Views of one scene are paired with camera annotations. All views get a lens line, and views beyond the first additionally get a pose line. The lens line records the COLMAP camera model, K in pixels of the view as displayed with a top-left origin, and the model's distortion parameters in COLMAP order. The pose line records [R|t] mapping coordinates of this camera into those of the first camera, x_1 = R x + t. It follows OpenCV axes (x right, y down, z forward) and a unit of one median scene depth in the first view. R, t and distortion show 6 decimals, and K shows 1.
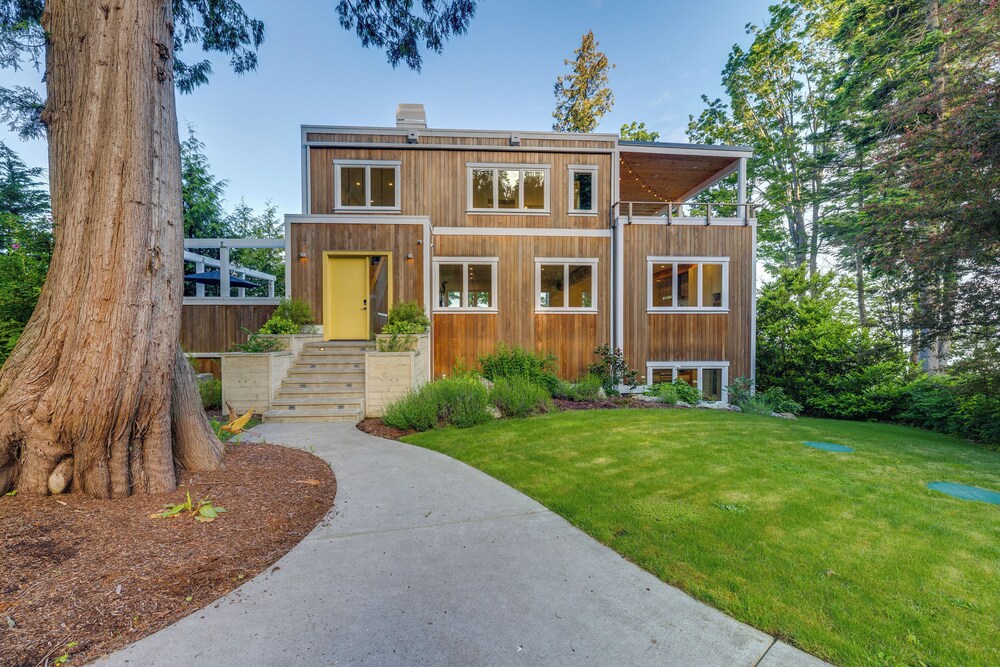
lens RADIAL K [[432.6, 0, 496.6], [0, 432.6, 335.7], [0, 0, 1]] dist [0.001536, 0.000390]
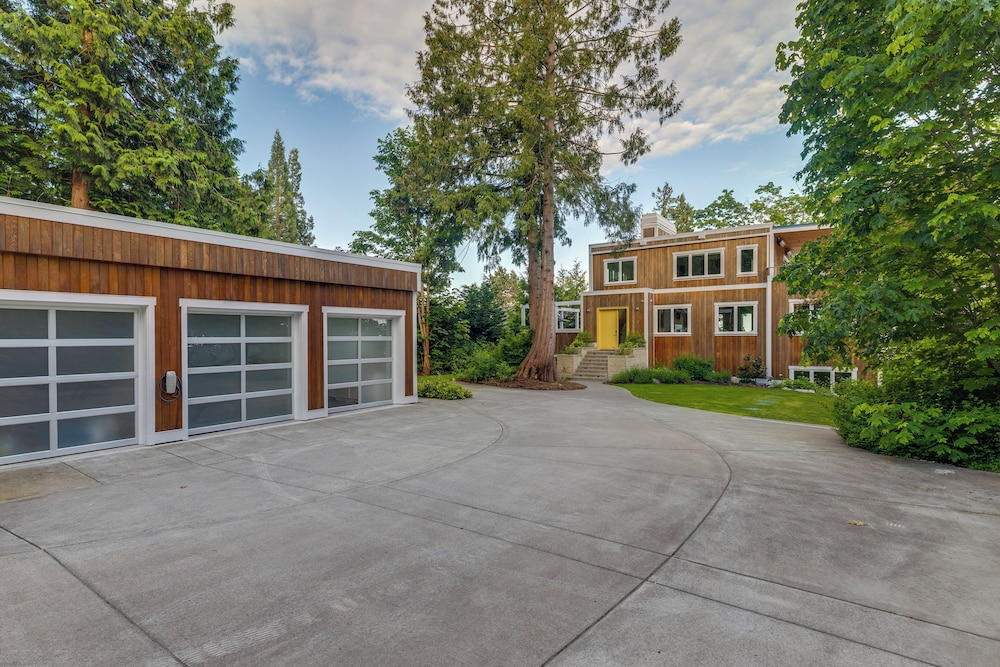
lens RADIAL K [[510.7, 0, 463.0], [0, 510.7, 341.3], [0, 0, 1]] dist [0.000944, -0.000109]
pose [[0.758590, 0.002026, -0.651565, 0.660212], [-0.001913, 0.999998, 0.000883, -0.029646], [0.651566, 0.000576, 0.758592, -1.196845]]
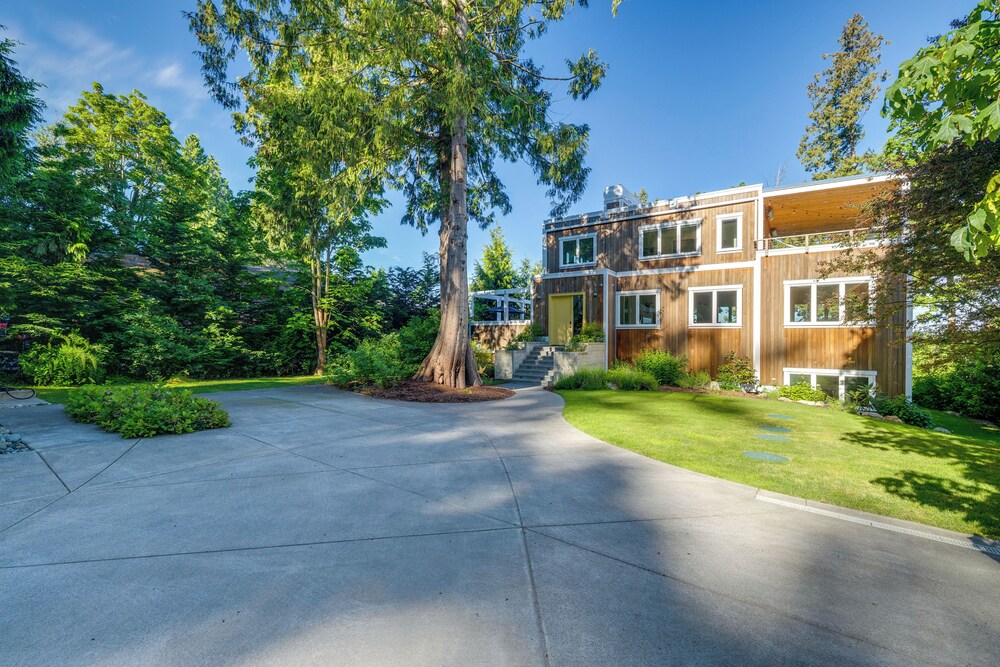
lens RADIAL K [[432.6, 0, 496.6], [0, 432.6, 335.7], [0, 0, 1]] dist [0.001536, 0.000390]
pose [[0.785655, 0.003030, -0.618658, 0.466192], [-0.012785, 0.999854, -0.011339, -0.004891], [0.618533, 0.016818, 0.785579, -0.456241]]
